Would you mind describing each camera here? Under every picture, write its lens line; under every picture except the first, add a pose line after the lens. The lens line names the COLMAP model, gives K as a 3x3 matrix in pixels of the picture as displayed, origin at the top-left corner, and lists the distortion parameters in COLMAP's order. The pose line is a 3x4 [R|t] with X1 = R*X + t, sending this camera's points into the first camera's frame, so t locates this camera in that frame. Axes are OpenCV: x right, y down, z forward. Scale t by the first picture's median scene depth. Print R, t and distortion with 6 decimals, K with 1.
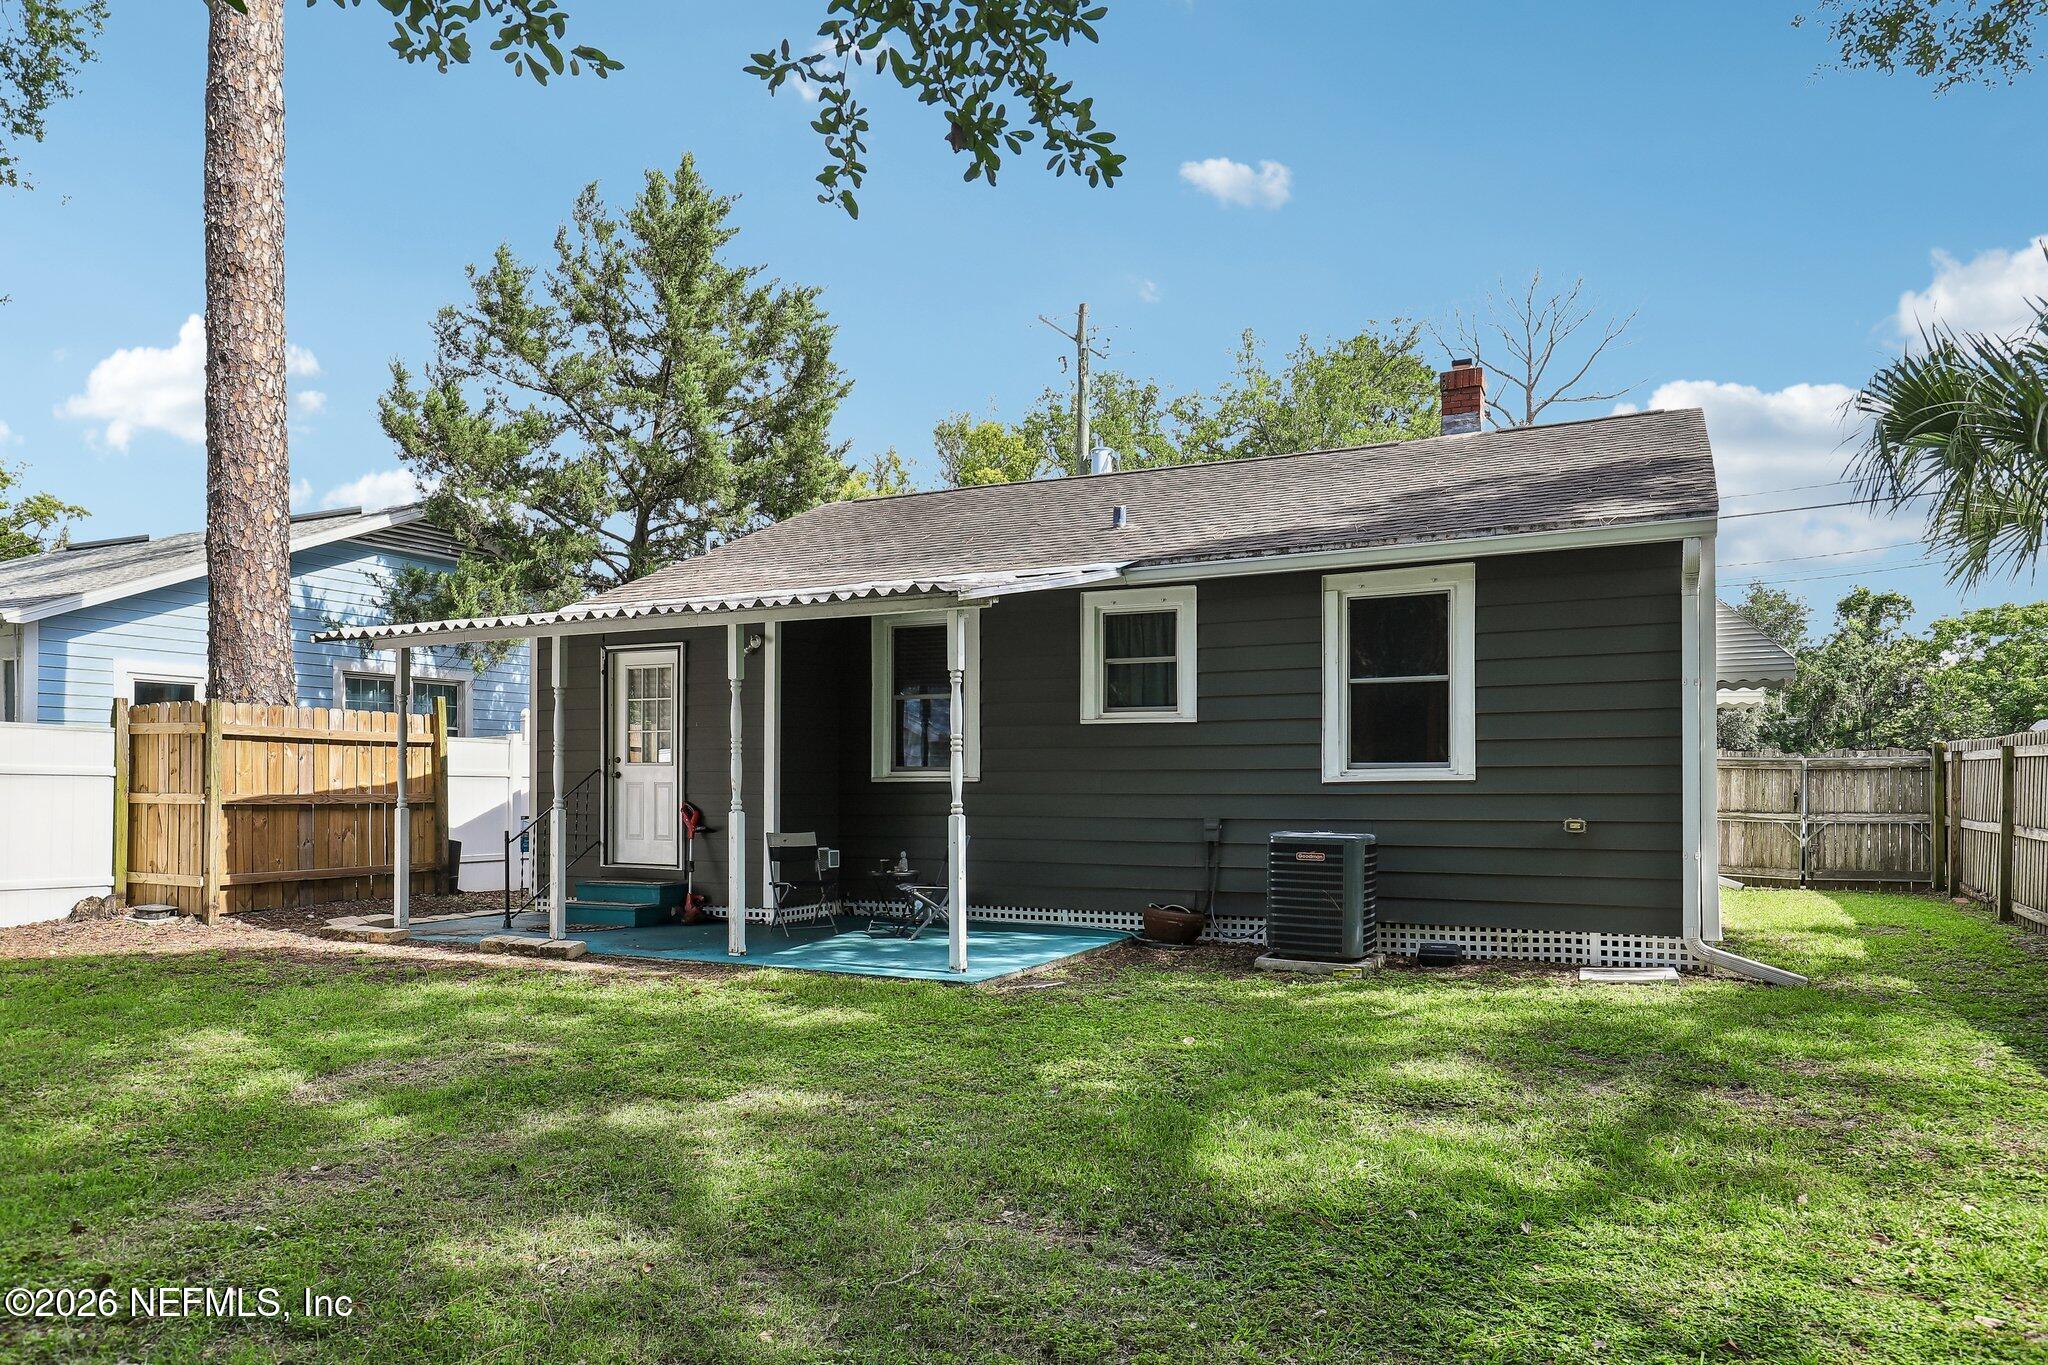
lens RADIAL K [[1284.7, 0, 1023.2], [0, 1284.7, 783.4], [0, 0, 1]] dist [0.004674, 0.000683]
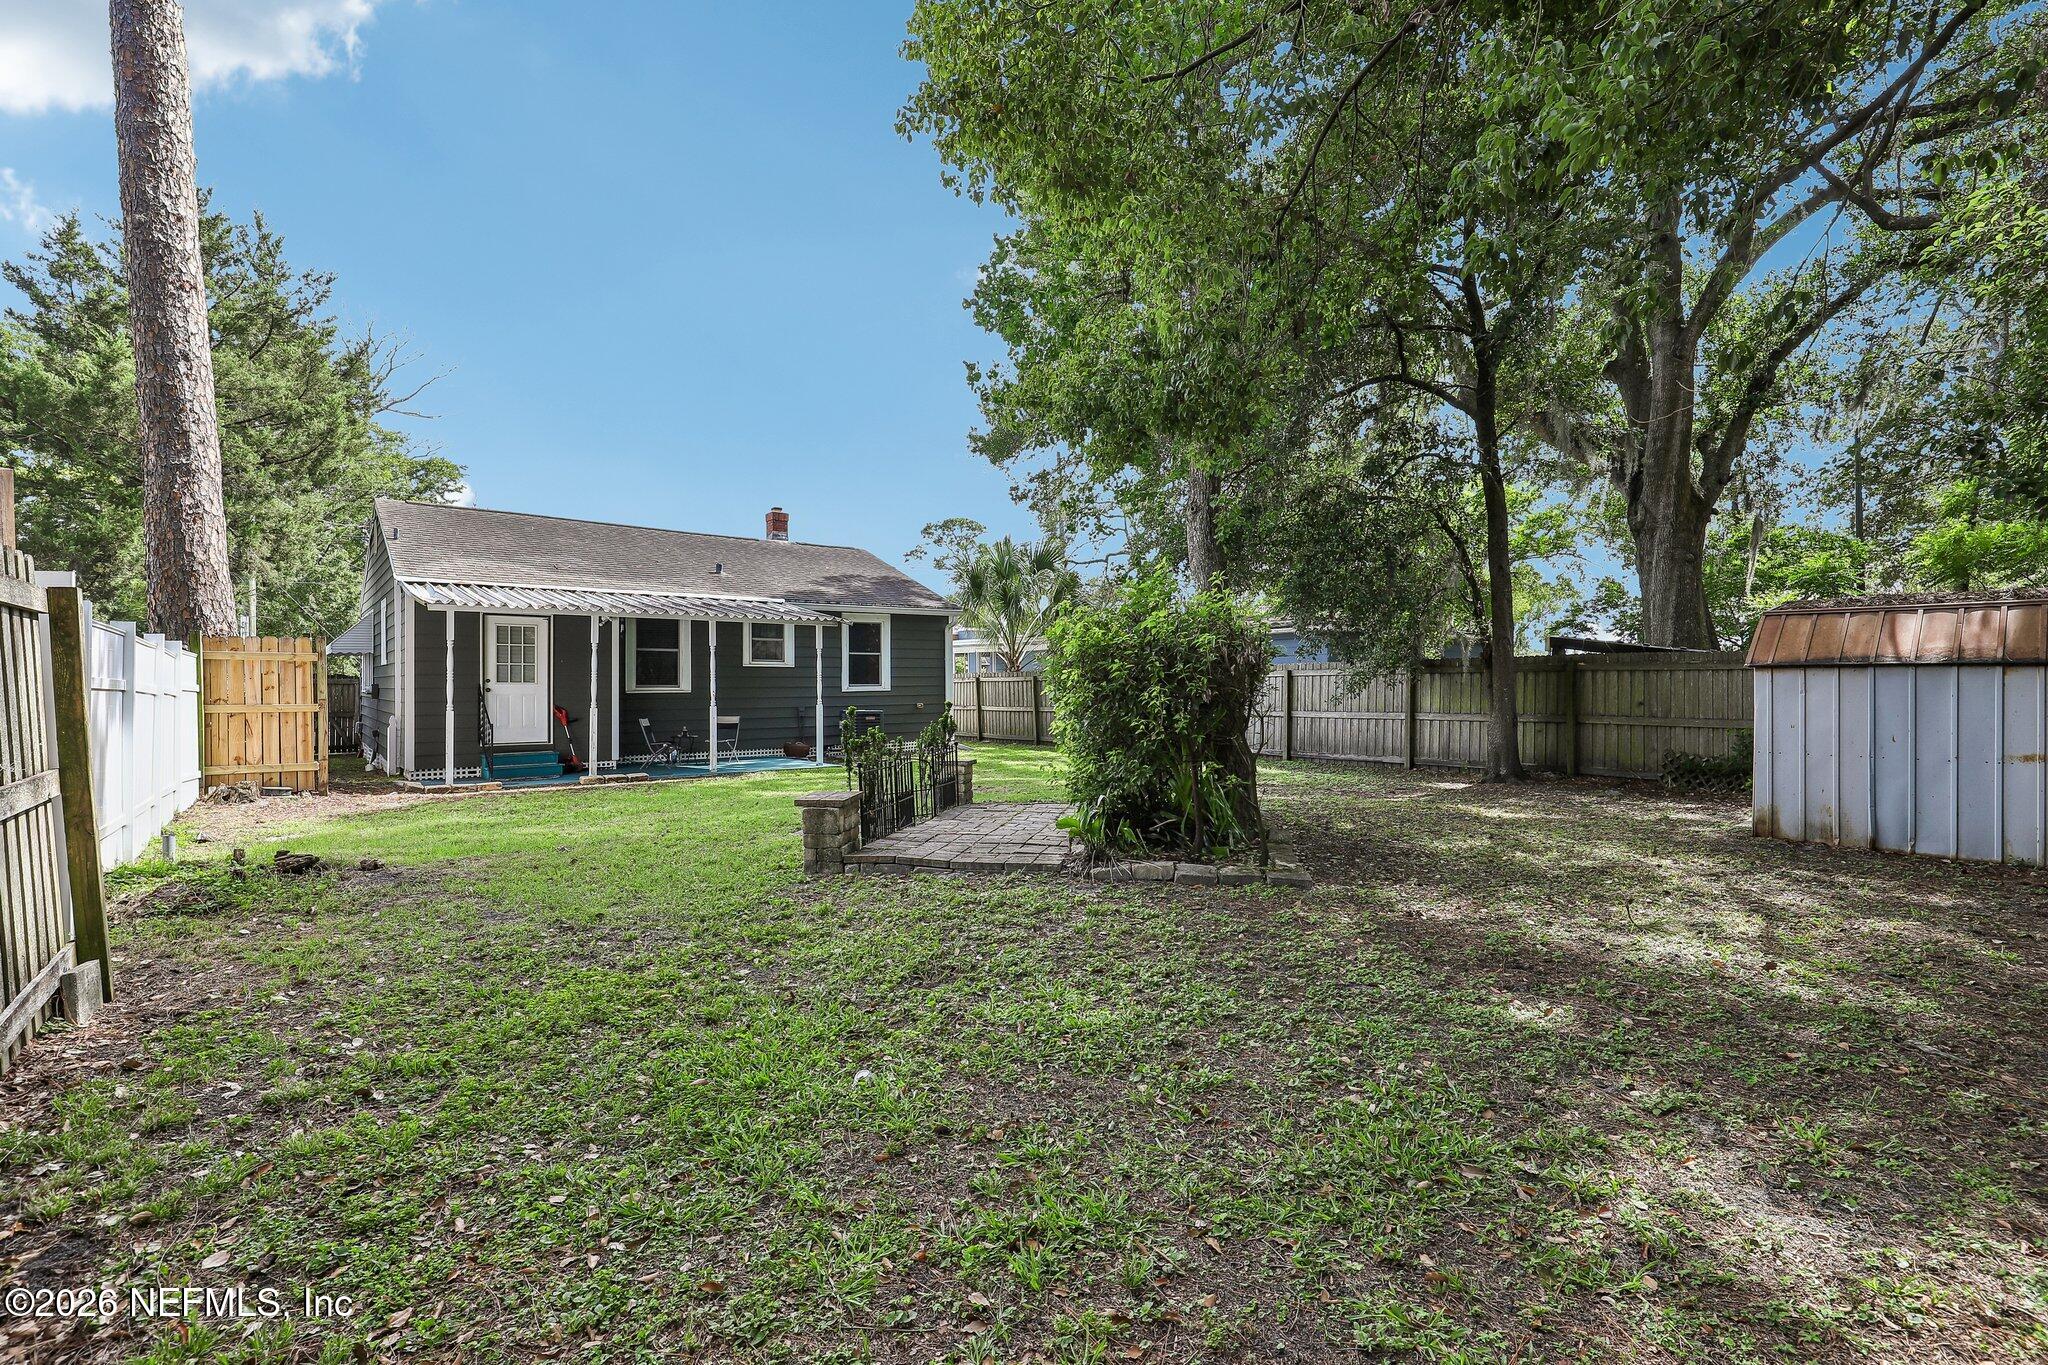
lens RADIAL K [[931.8, 0, 1031.1], [0, 931.8, 681.7], [0, 0, 1]] dist [-0.002117, -0.000476]
pose [[0.413771, 0.003419, 0.910374, -1.281583], [0.006452, 0.999957, -0.006688, -0.005600], [-0.910358, 0.008641, 0.413731, -0.132567]]
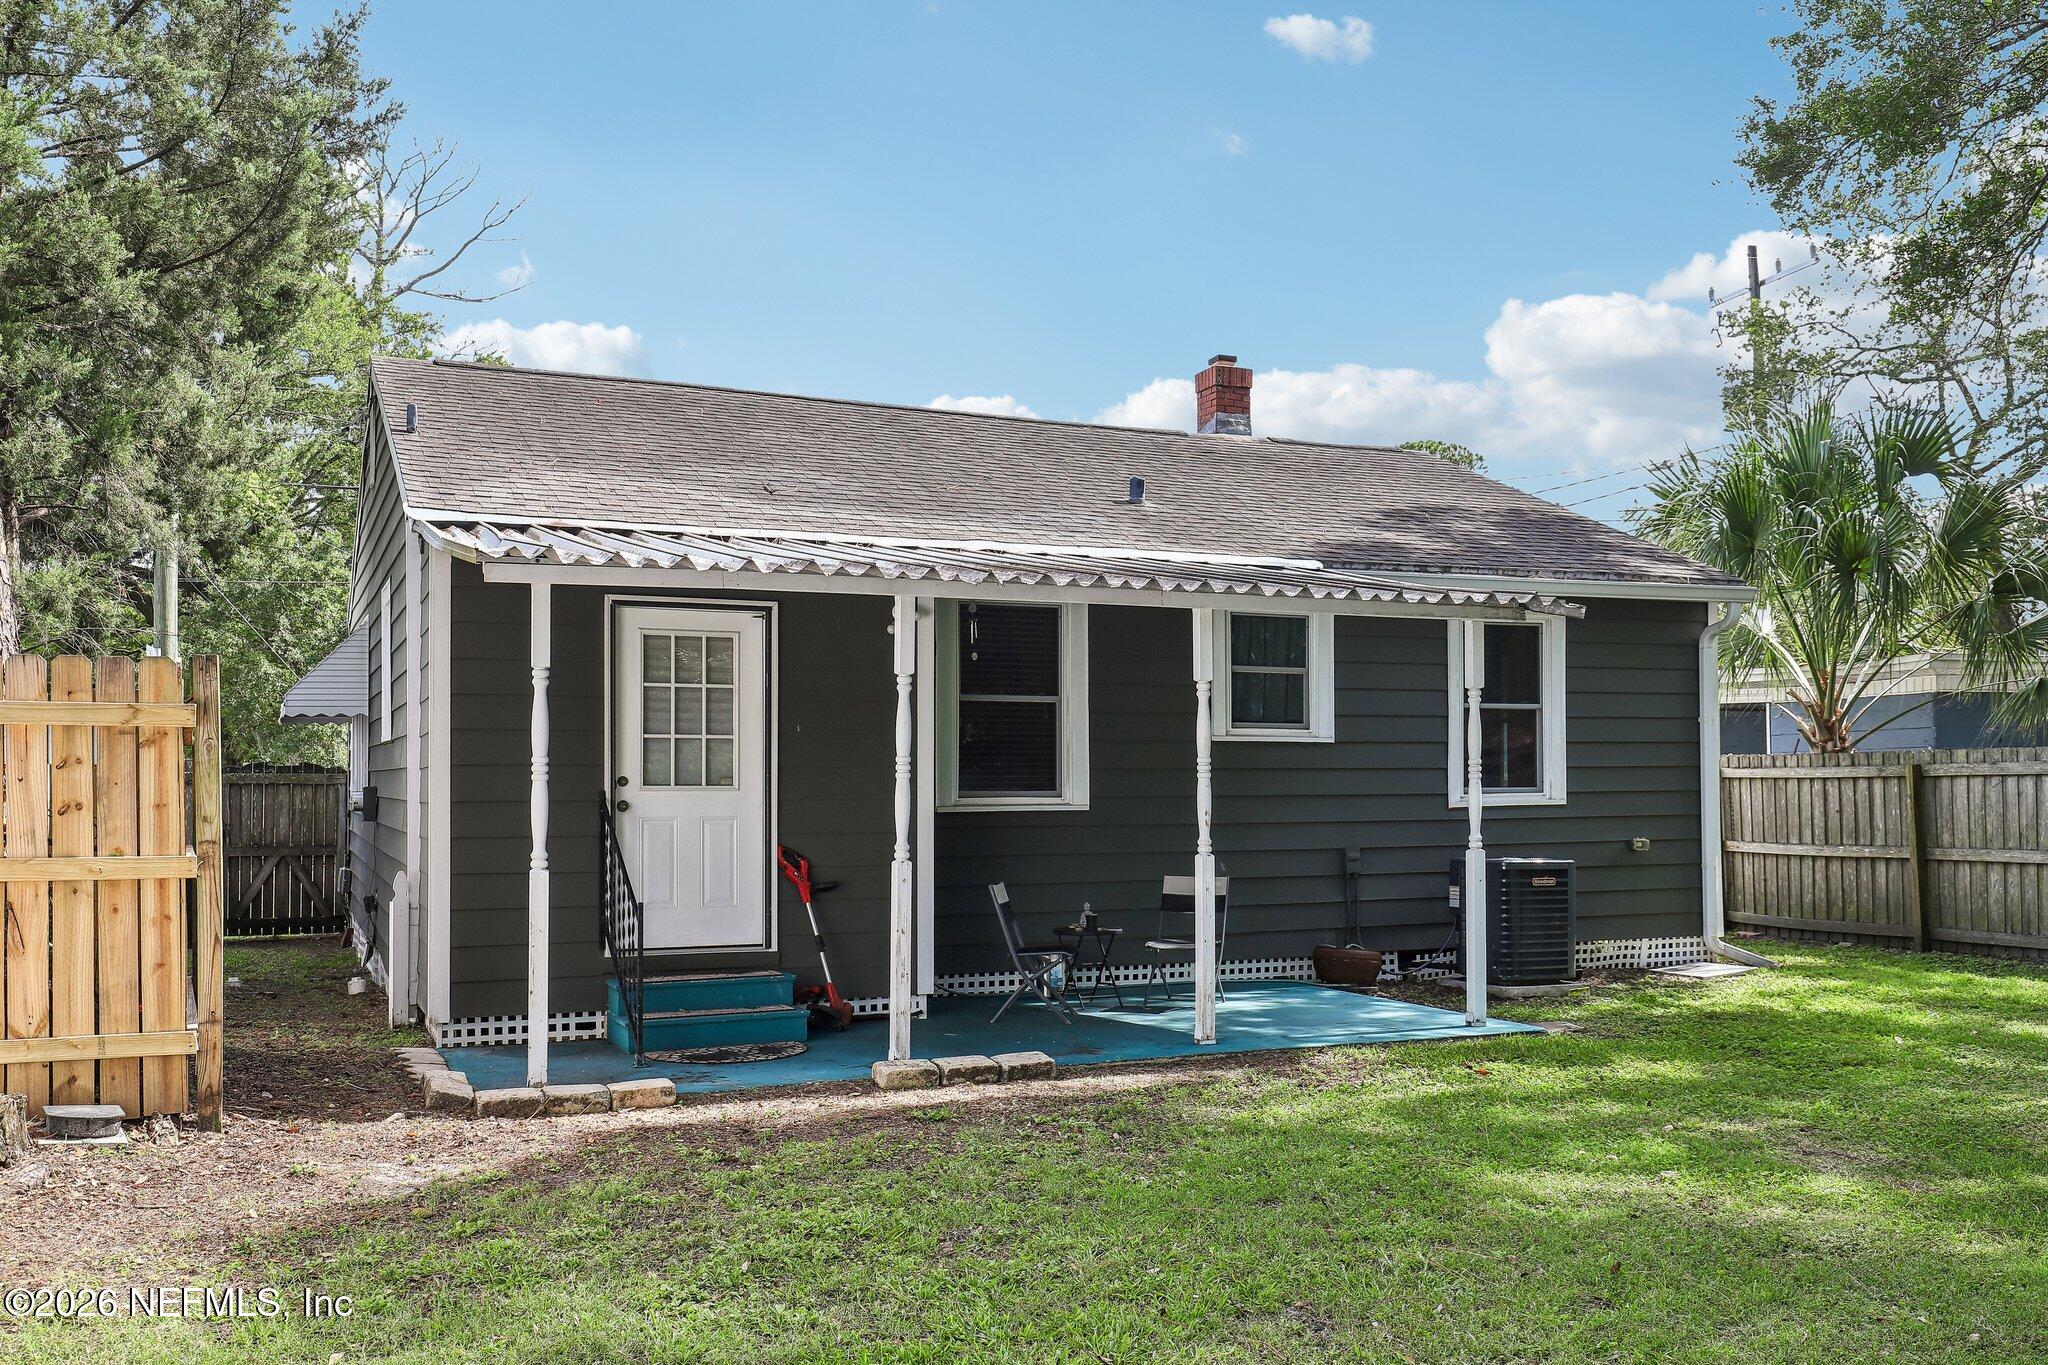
lens RADIAL K [[1789.2, 0, 1021.3], [0, 1789.2, 760.3], [0, 0, 1]] dist [0.012642, 0.002069]
pose [[0.647319, 0.008996, 0.762166, -0.979738], [0.005101, 0.999857, -0.016134, -0.015802], [-0.762202, 0.014332, 0.647180, 0.348933]]
